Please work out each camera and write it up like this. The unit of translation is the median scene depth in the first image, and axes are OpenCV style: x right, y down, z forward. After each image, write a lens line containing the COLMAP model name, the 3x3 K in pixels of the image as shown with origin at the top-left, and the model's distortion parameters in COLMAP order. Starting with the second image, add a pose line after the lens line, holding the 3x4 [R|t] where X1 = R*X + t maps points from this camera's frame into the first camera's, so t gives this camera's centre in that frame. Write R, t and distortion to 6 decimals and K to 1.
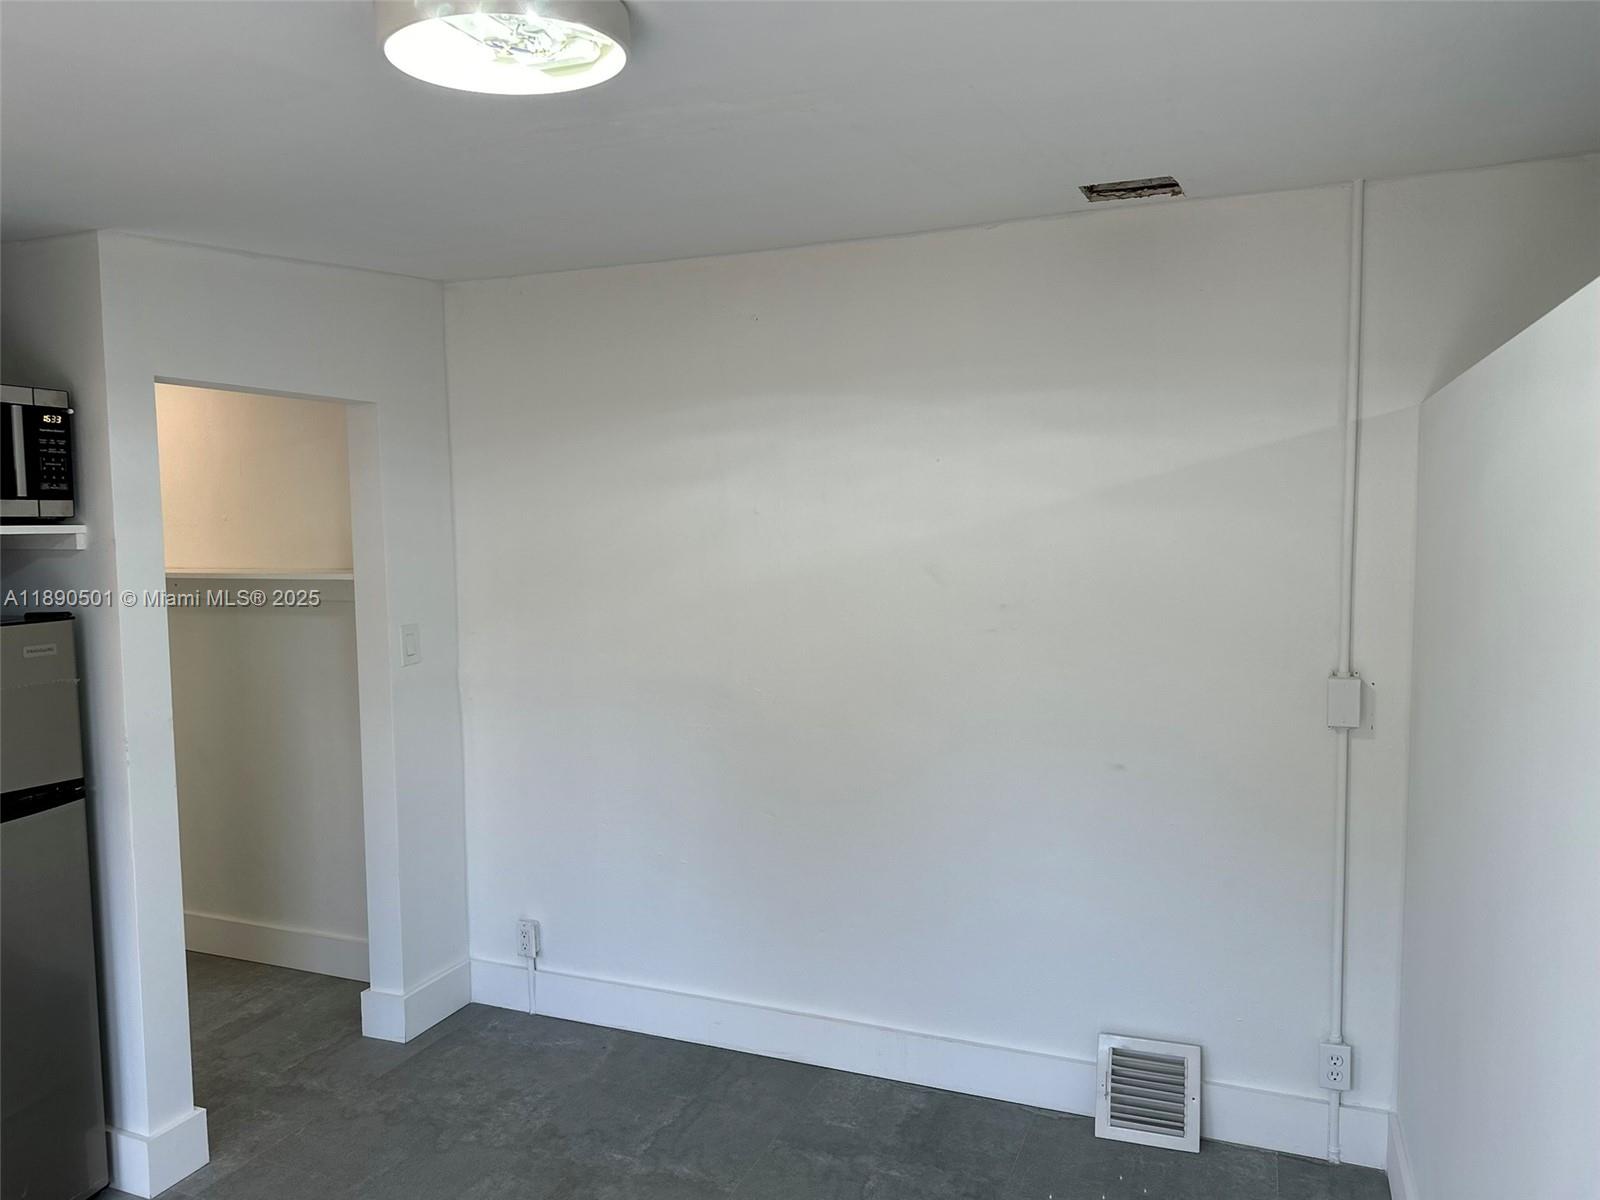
lens RADIAL K [[1115.5, 0, 795.5], [0, 1115.5, 610.2], [0, 0, 1]] dist [0.046346, -0.058395]
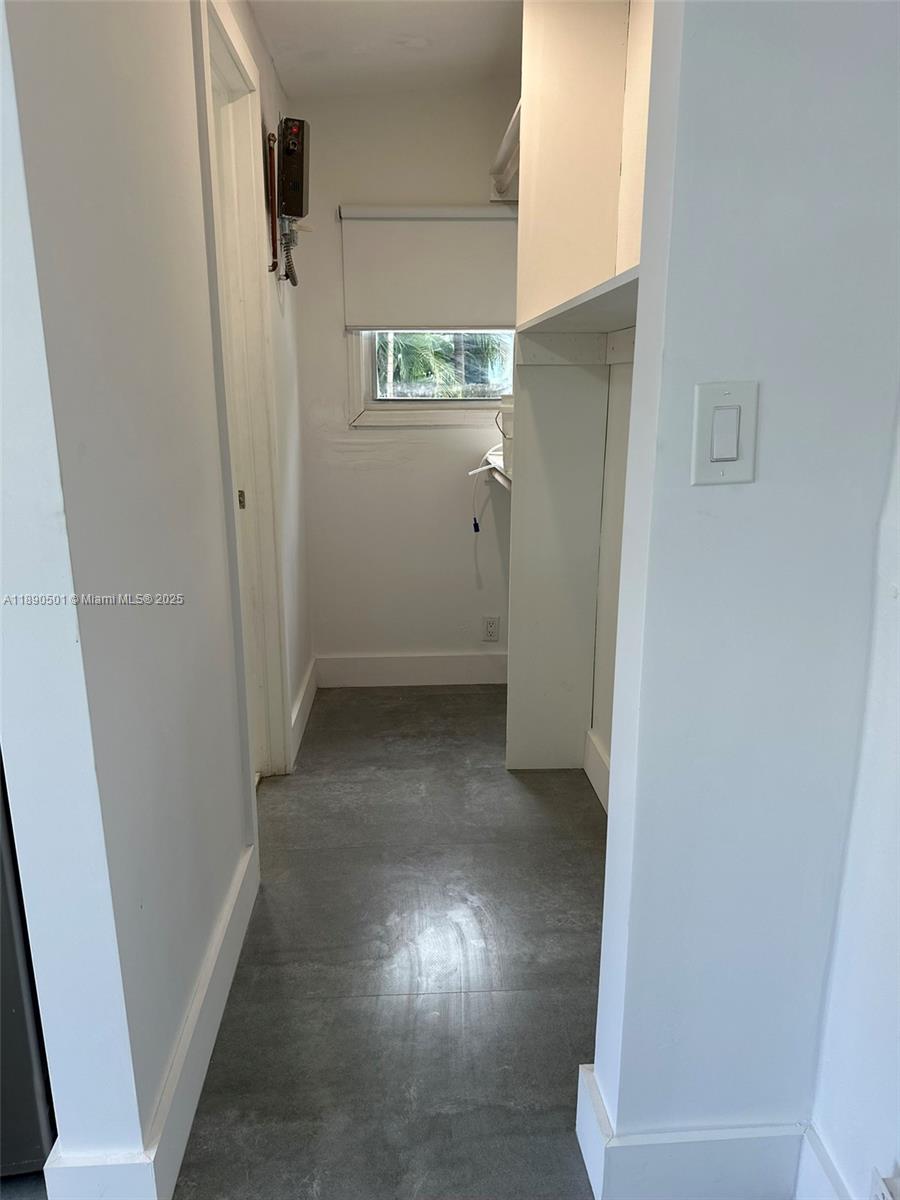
lens RADIAL K [[836.6, 0, 445.8], [0, 836.6, 612.0], [0, 0, 1]] dist [0.046346, -0.058395]
pose [[0.434847, 0.249947, -0.865121, -0.139272], [-0.077598, 0.967534, 0.240532, 0.035350], [0.897155, -0.037462, 0.440125, 0.974569]]
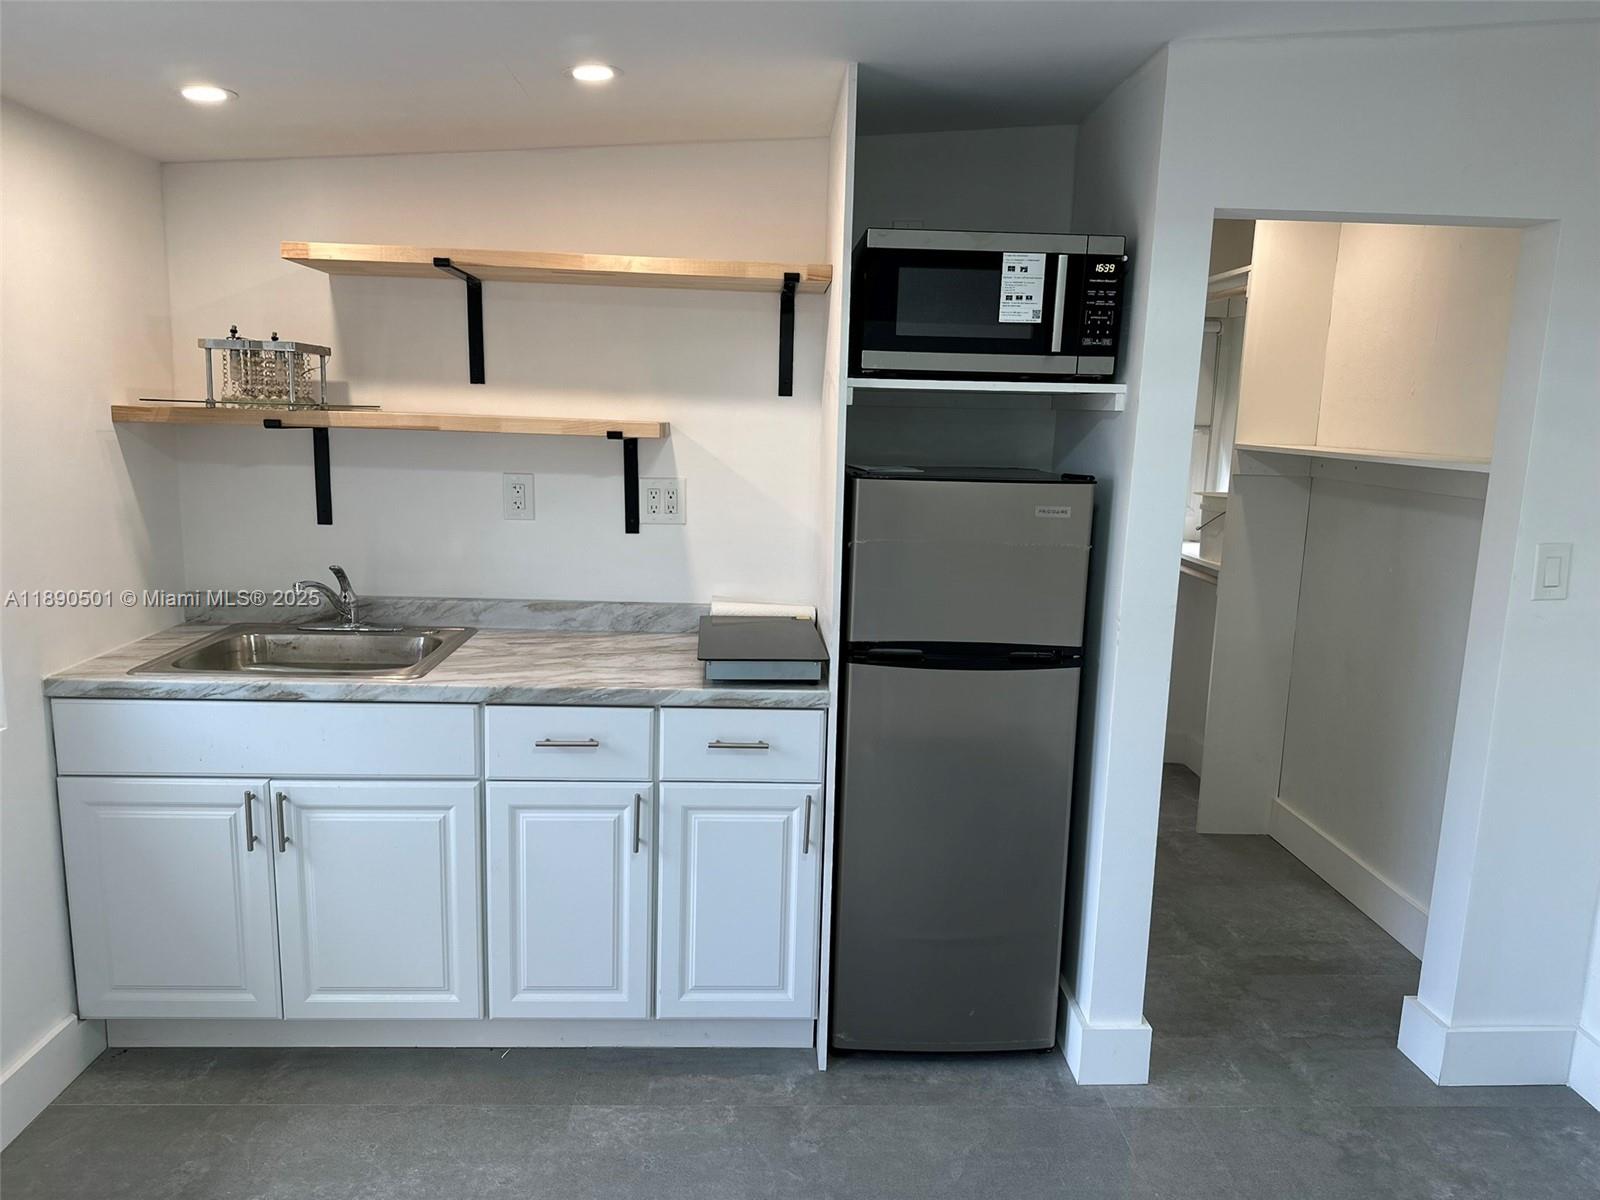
lens RADIAL K [[1115.5, 0, 802.3], [0, 1115.5, 613.4], [0, 0, 1]] dist [0.046346, -0.058395]
pose [[0.419789, 0.188105, -0.887915, 0.112999], [-0.103123, 0.981838, 0.159248, -0.008729], [0.901744, 0.024714, 0.431562, 0.342921]]
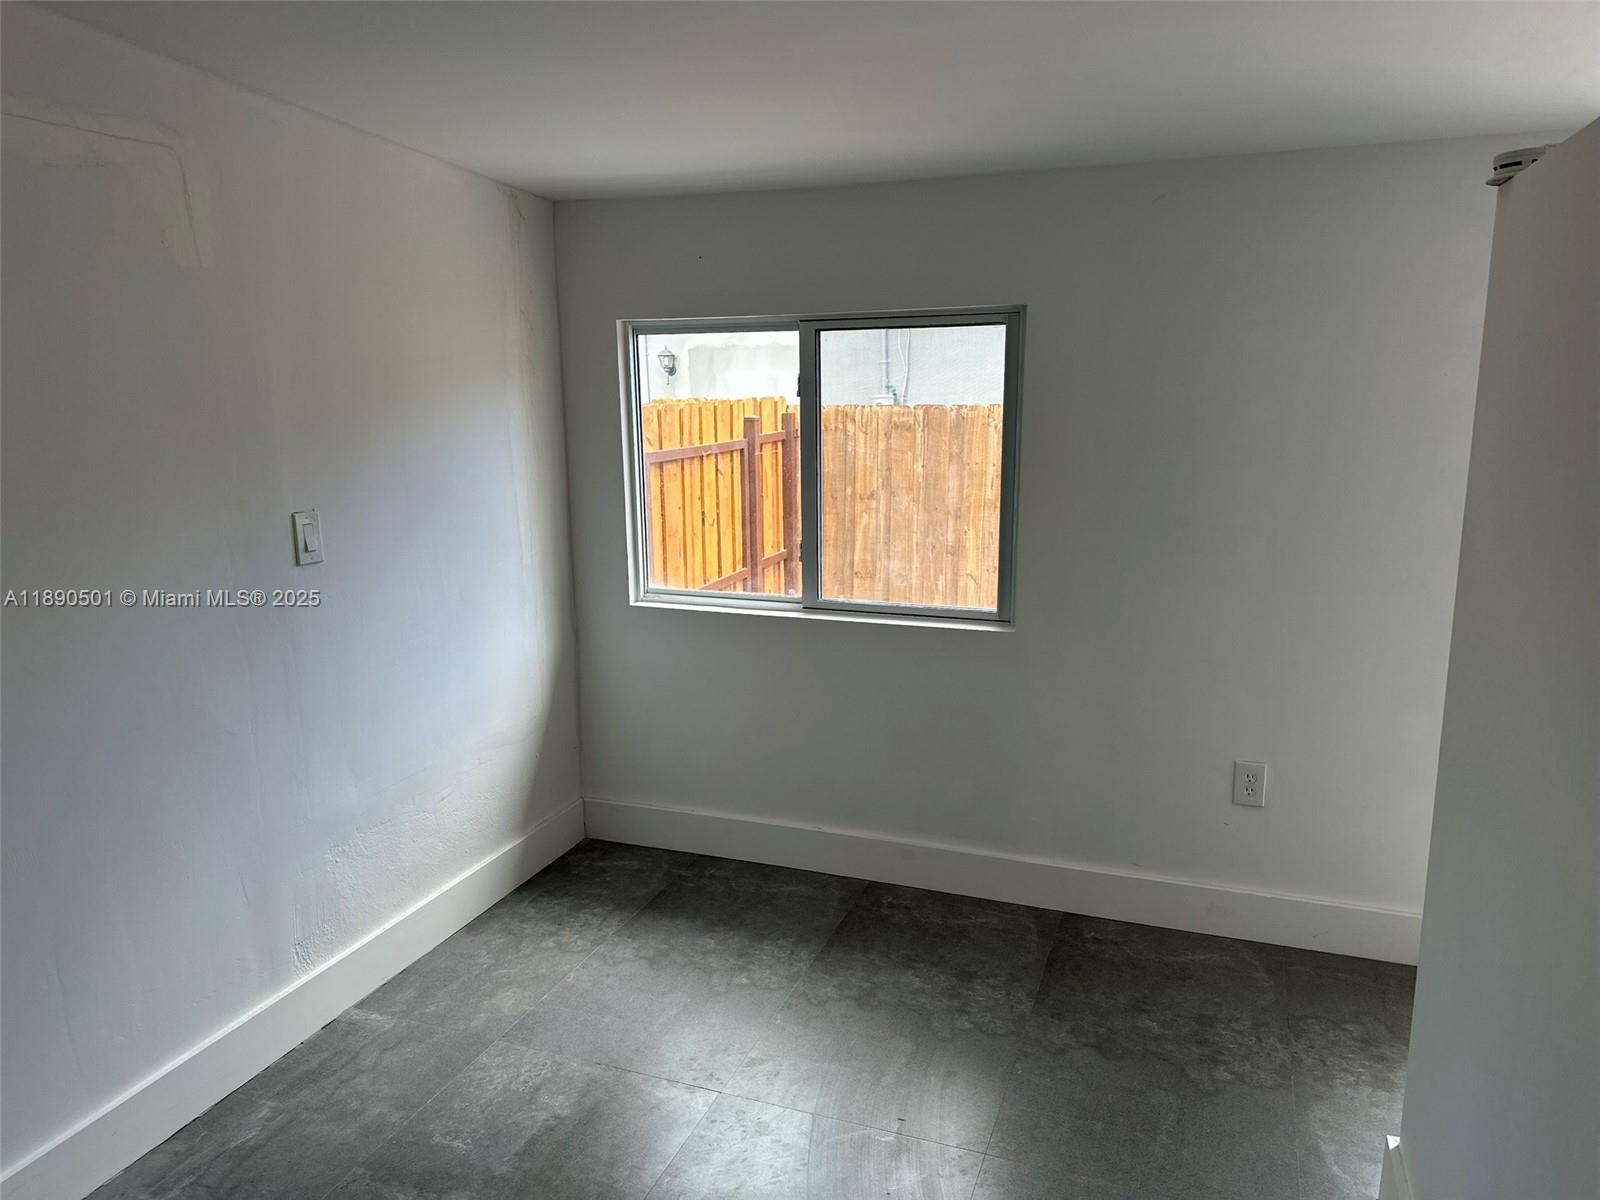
lens RADIAL K [[1115.5, 0, 794.0], [0, 1115.5, 612.6], [0, 0, 1]] dist [0.046346, -0.058395]
pose [[-0.999406, 0.028667, -0.019105, -0.374503], [0.022310, 0.961157, 0.275100, -0.117229], [0.026249, 0.274510, -0.961226, 1.666176]]
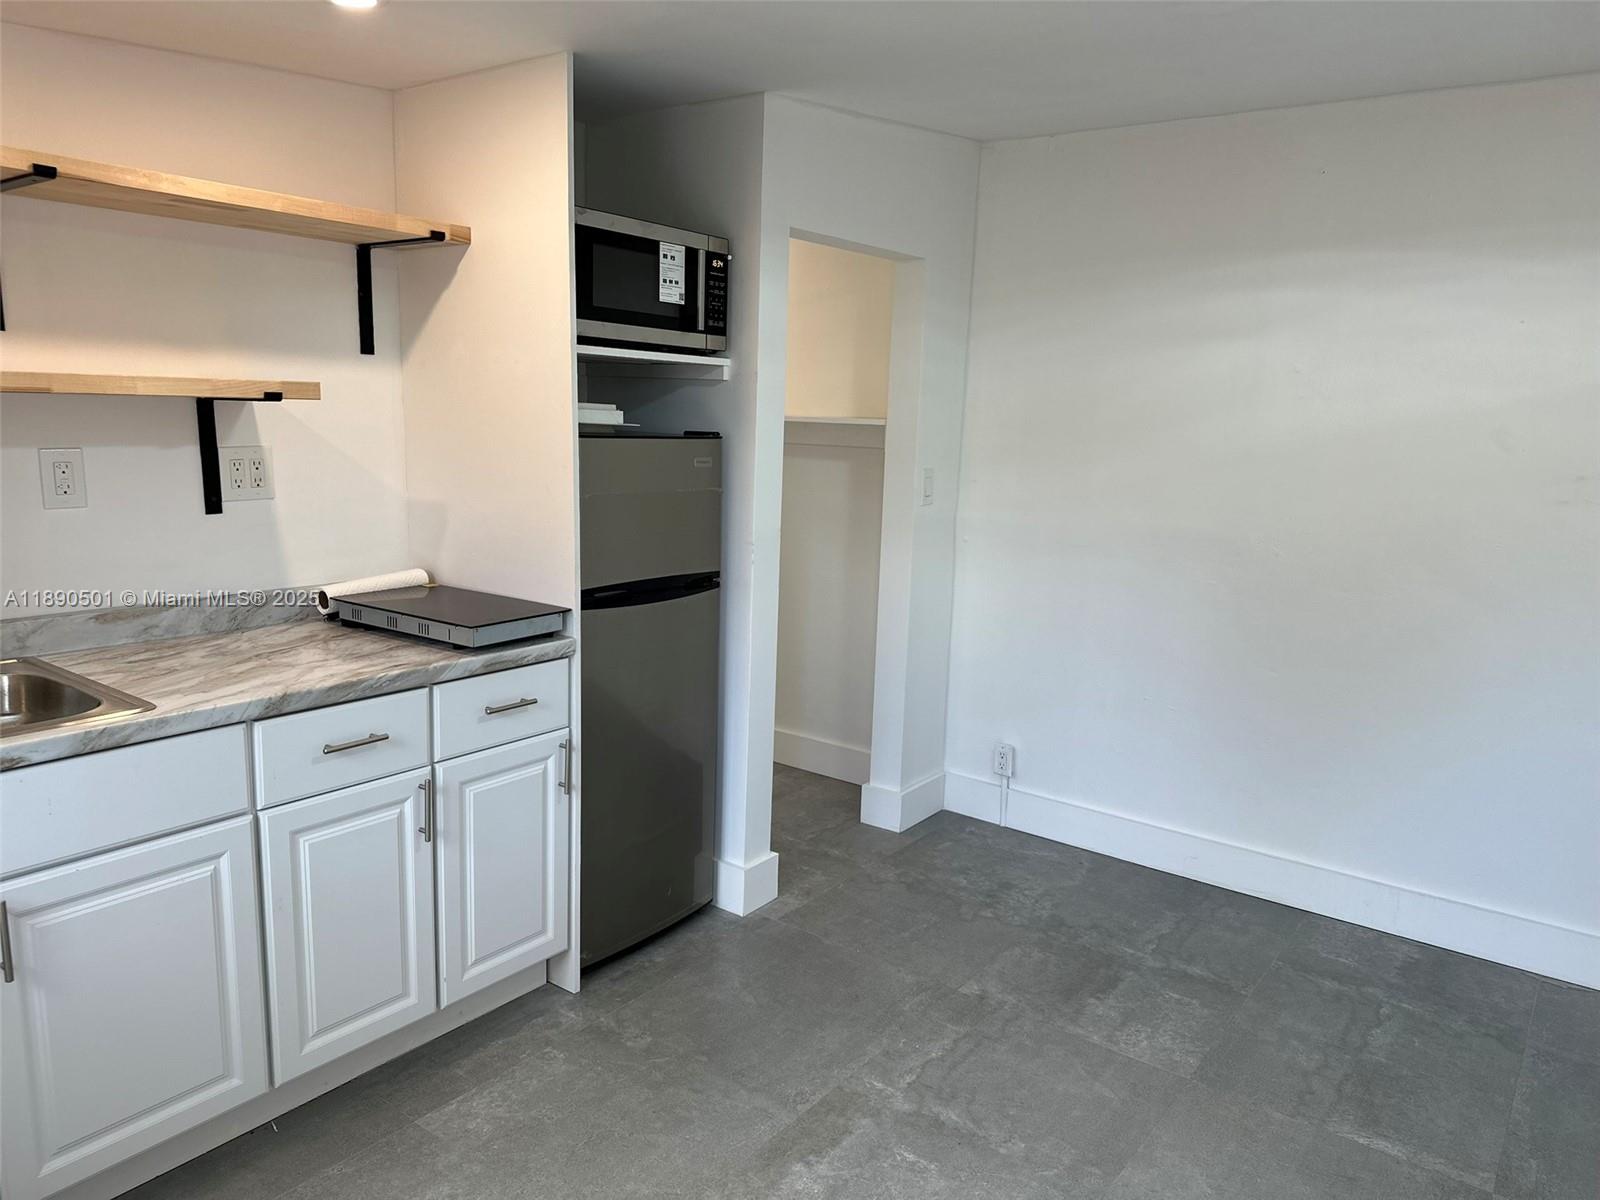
lens RADIAL K [[1115.5, 0, 802.3], [0, 1115.5, 613.3], [0, 0, 1]] dist [0.046346, -0.058395]
pose [[0.967672, 0.091113, -0.235180, -0.245950], [-0.065841, 0.991391, 0.113173, 0.049610], [0.243467, -0.094030, 0.965341, -0.129274]]
